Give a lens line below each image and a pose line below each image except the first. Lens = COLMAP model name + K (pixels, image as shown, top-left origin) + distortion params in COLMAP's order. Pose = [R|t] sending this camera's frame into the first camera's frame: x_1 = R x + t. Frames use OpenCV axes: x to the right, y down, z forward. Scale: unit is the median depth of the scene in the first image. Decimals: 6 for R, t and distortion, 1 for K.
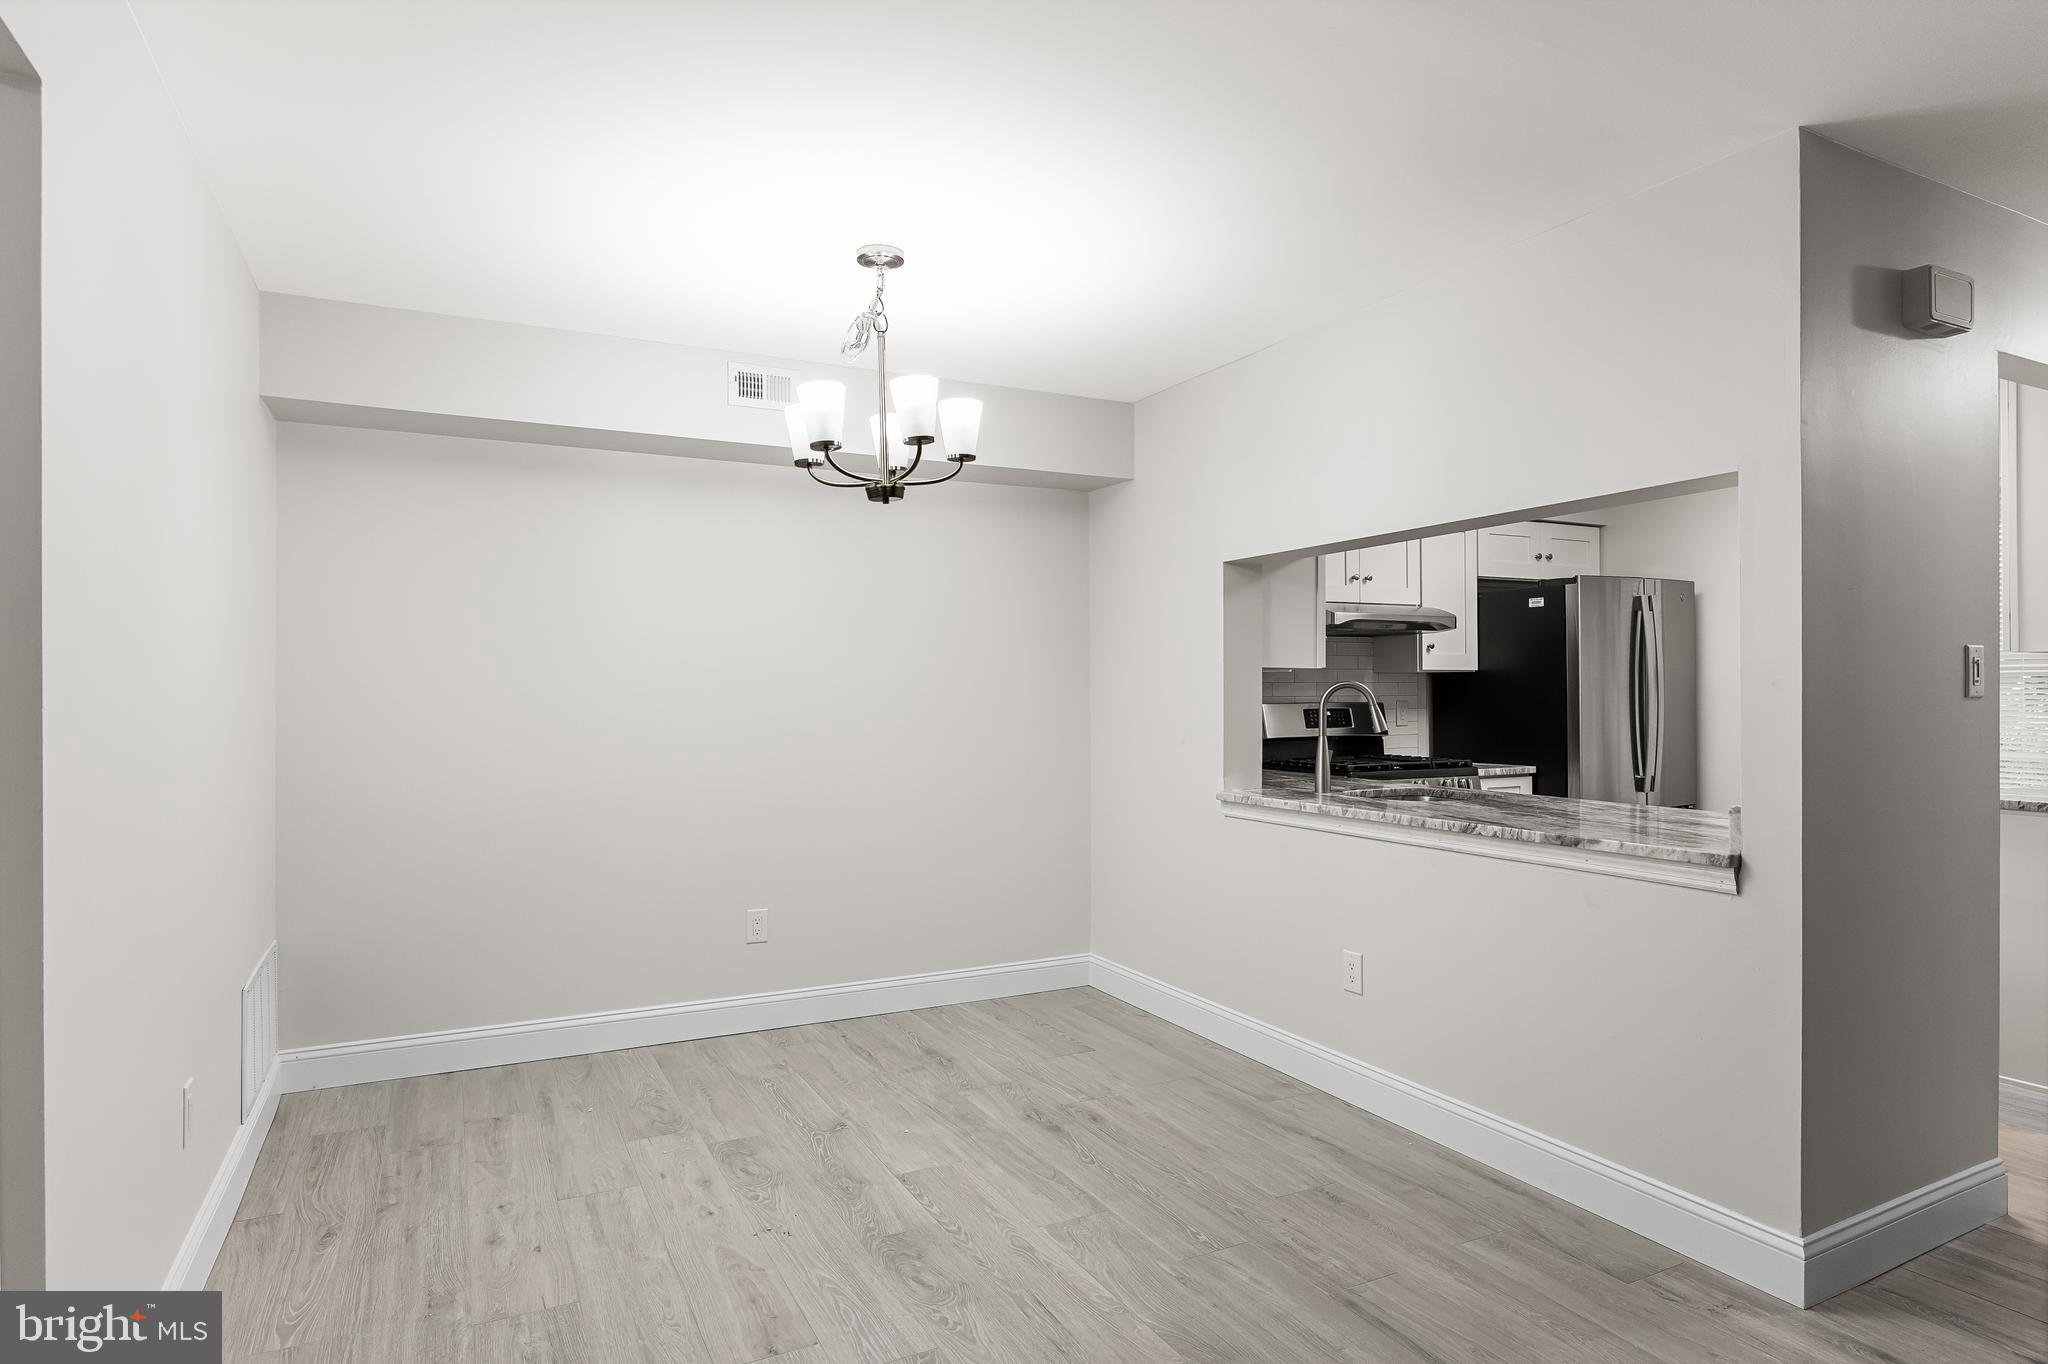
lens RADIAL K [[1123.0, 0, 1023.4], [0, 1123.0, 690.7], [0, 0, 1]] dist [-0.007028, 0.002037]
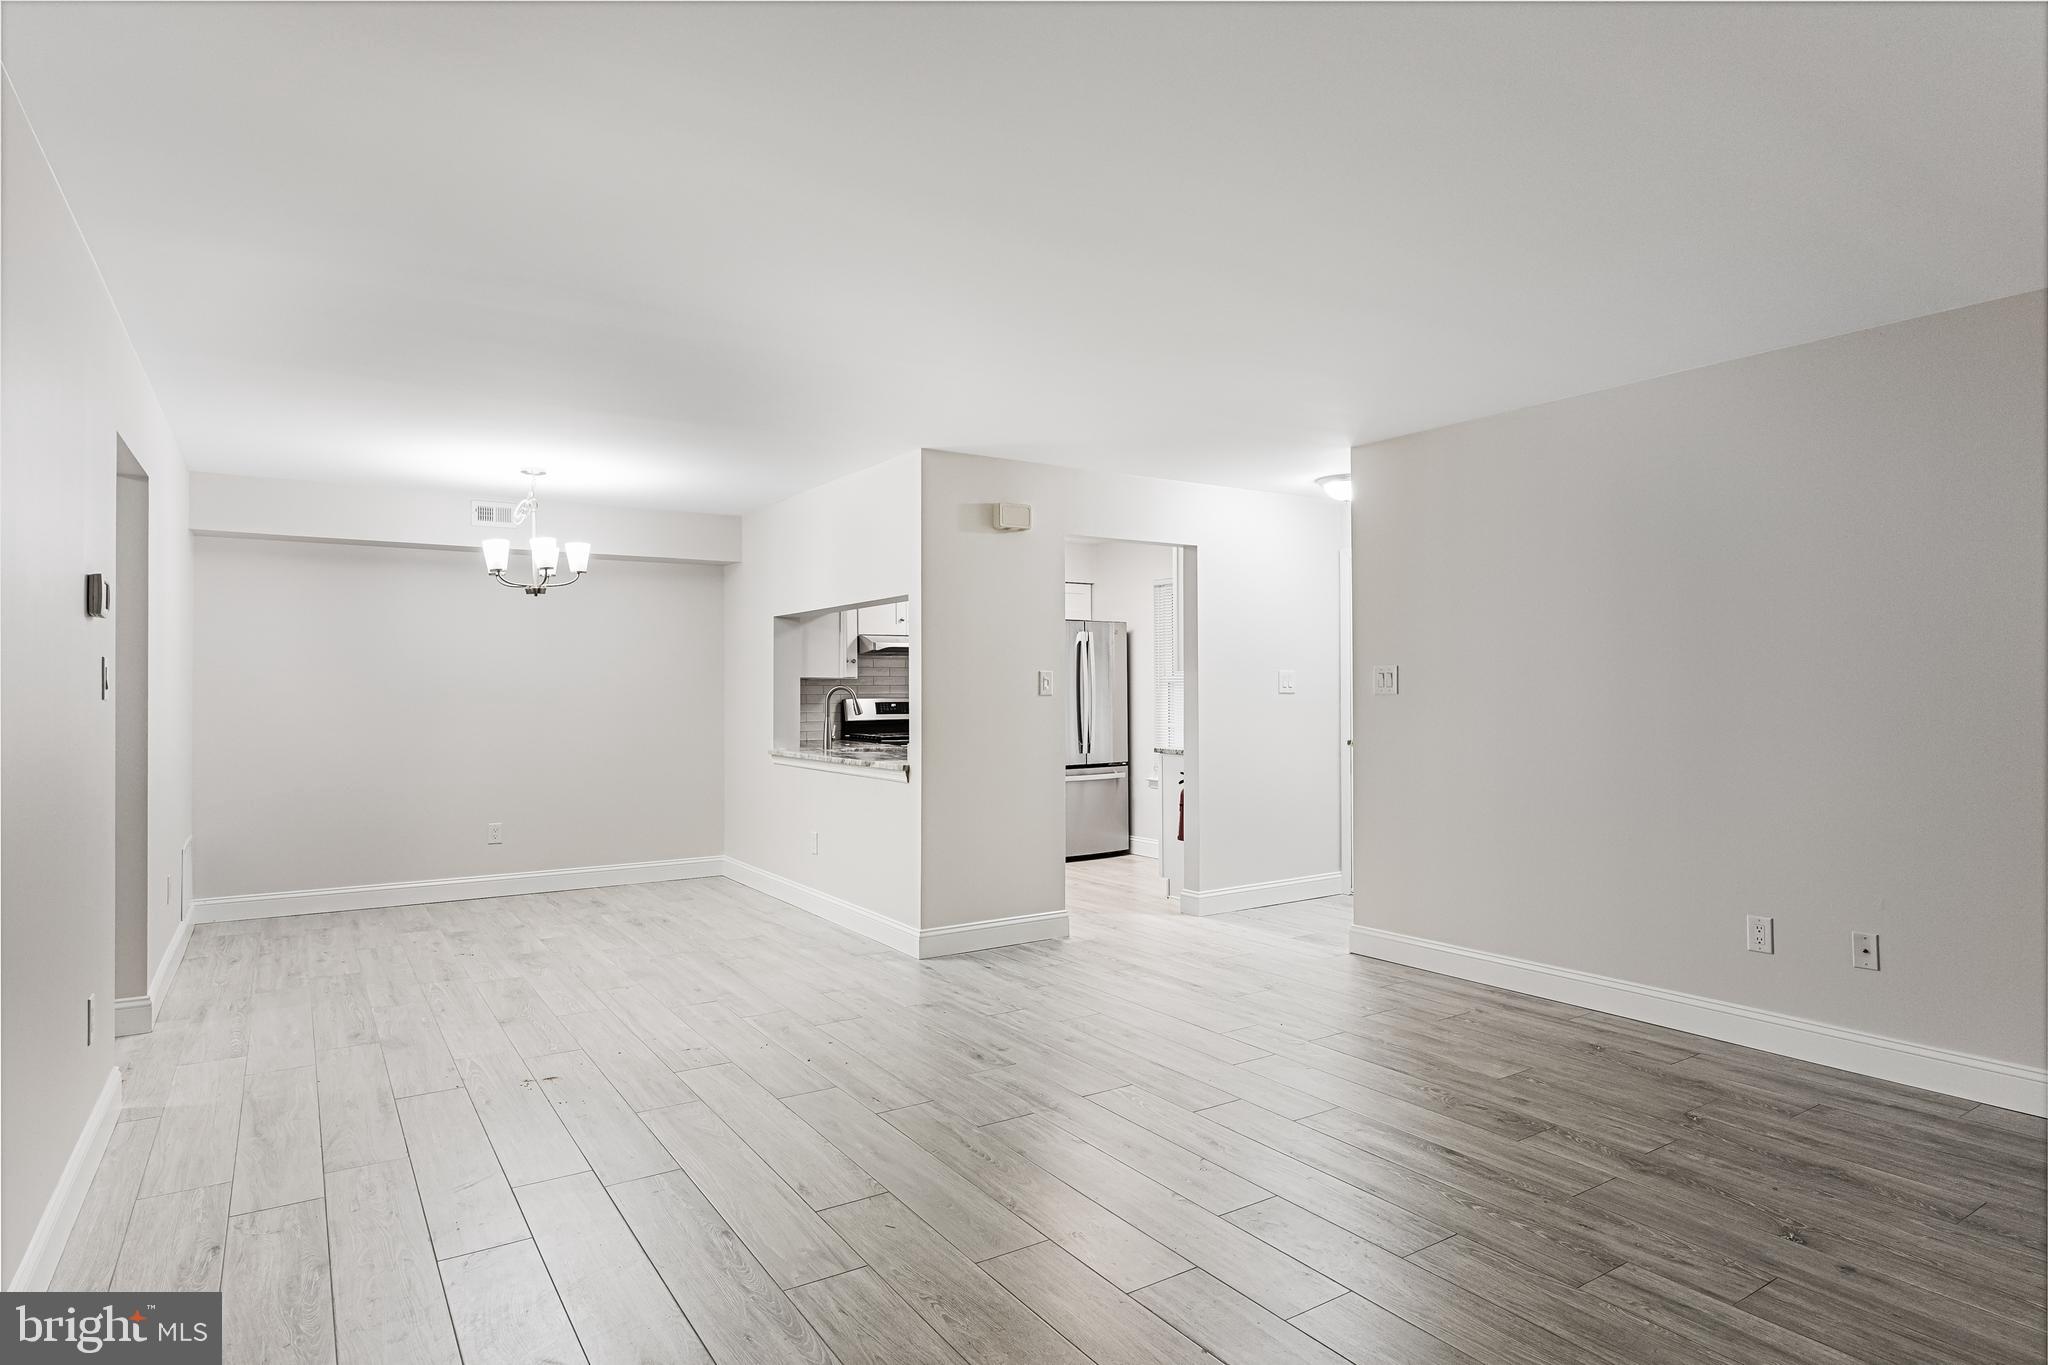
lens RADIAL K [[1123.0, 0, 1027.2], [0, 1123.0, 677.4], [0, 0, 1]] dist [-0.007028, 0.002037]
pose [[0.994165, 0.000316, 0.107874, 0.380200], [0.000615, 0.999963, -0.008595, -0.005886], [-0.107872, 0.008611, 0.994127, -0.761045]]
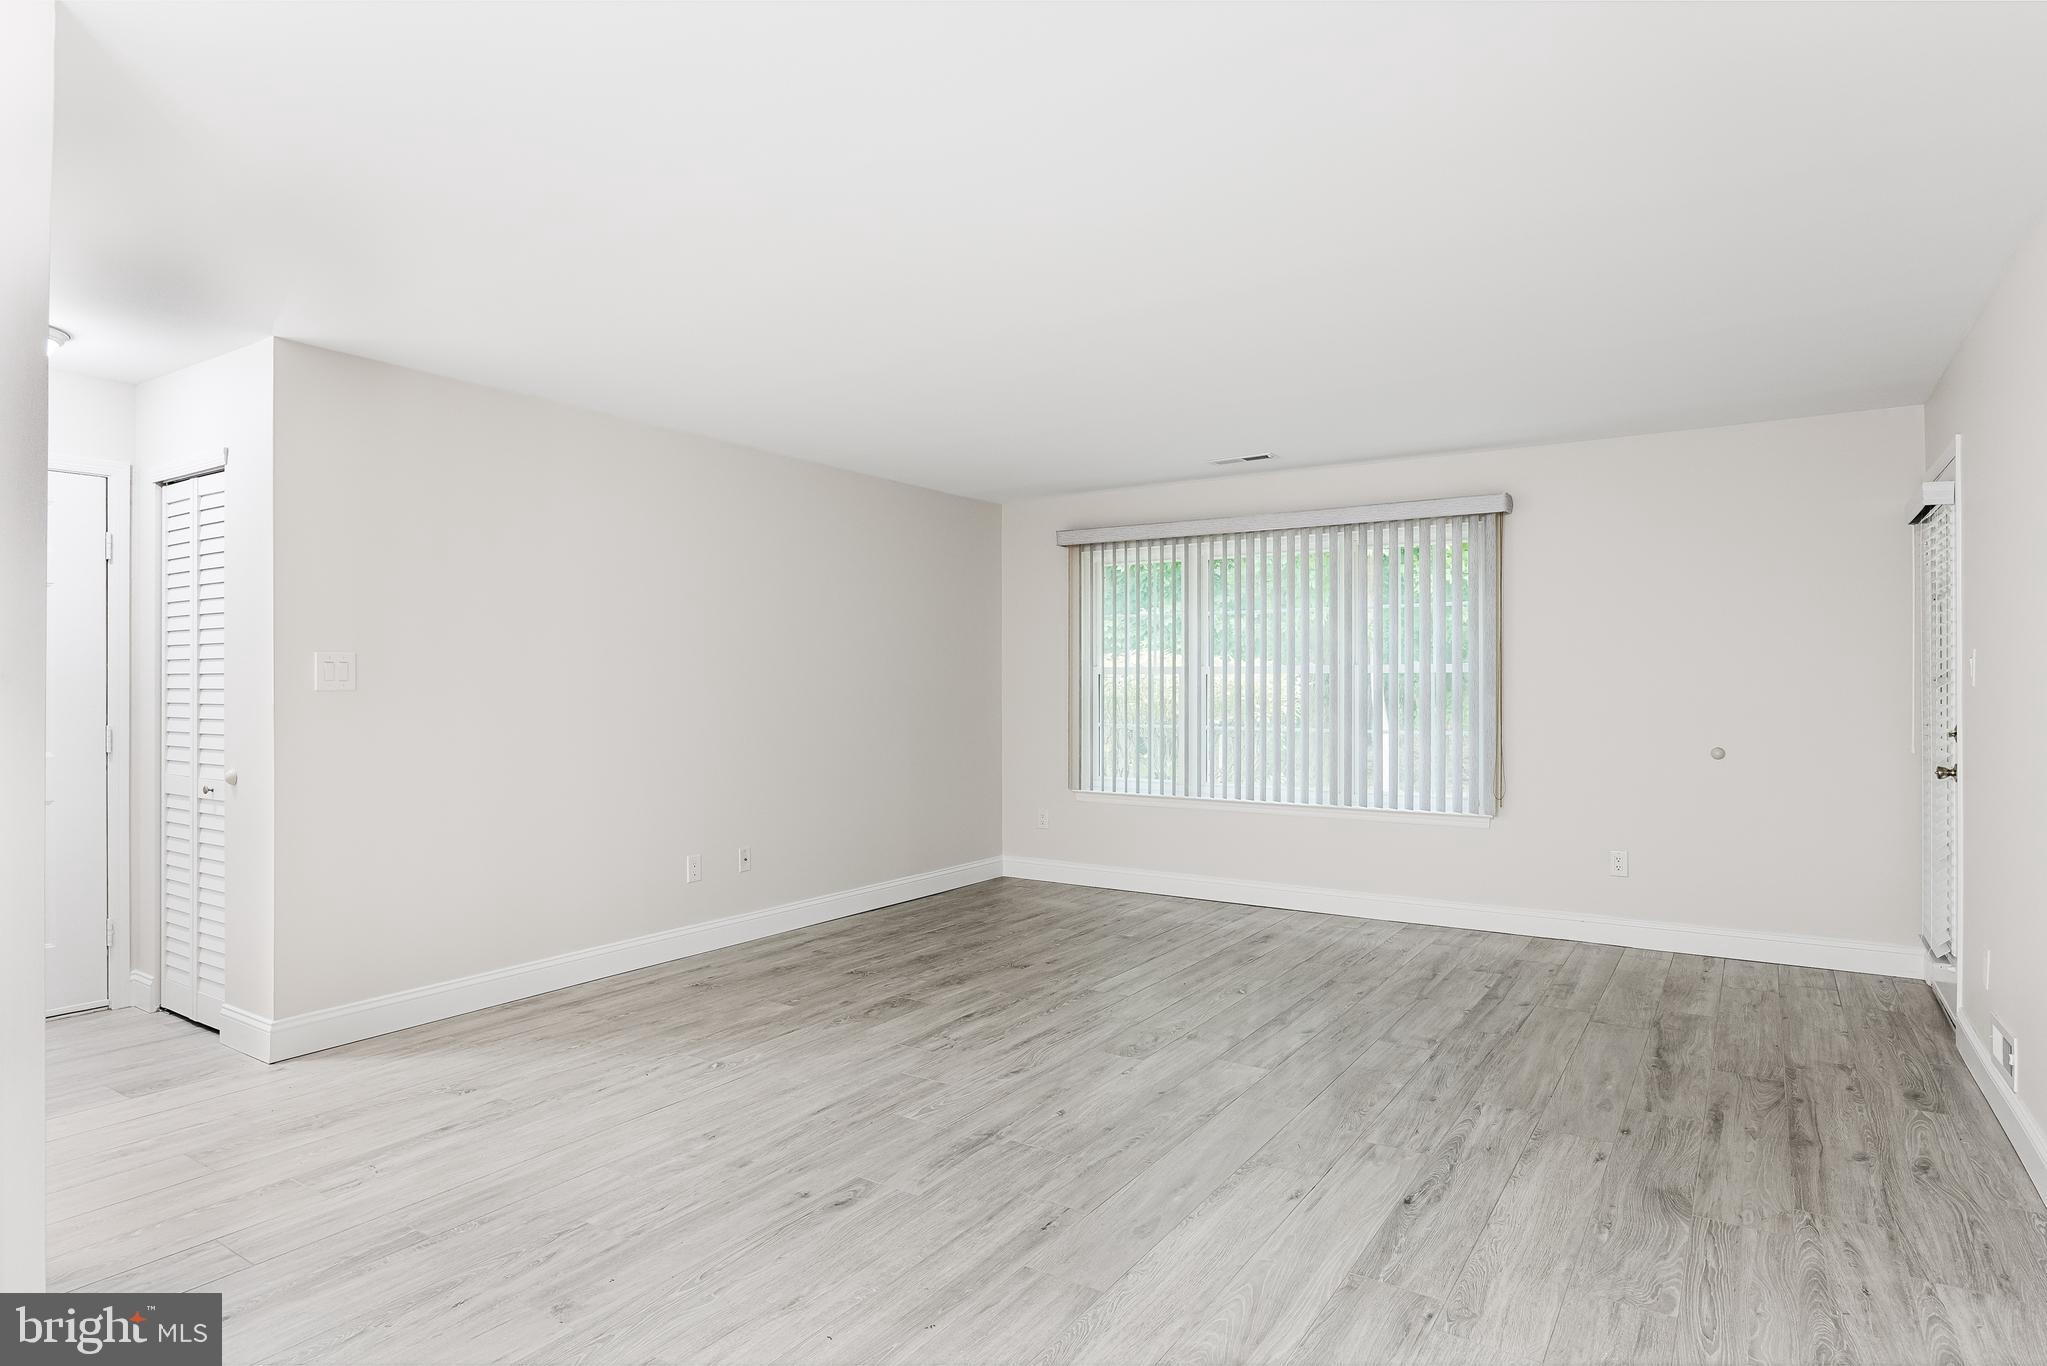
lens RADIAL K [[1122.4, 0, 1018.4], [0, 1122.4, 685.5], [0, 0, 1]] dist [-0.007028, 0.002037]
pose [[-0.489669, 0.004858, 0.871895, -0.223926], [-0.000623, 0.999982, -0.005922, 0.005004], [-0.871908, -0.003444, -0.489657, 0.498216]]
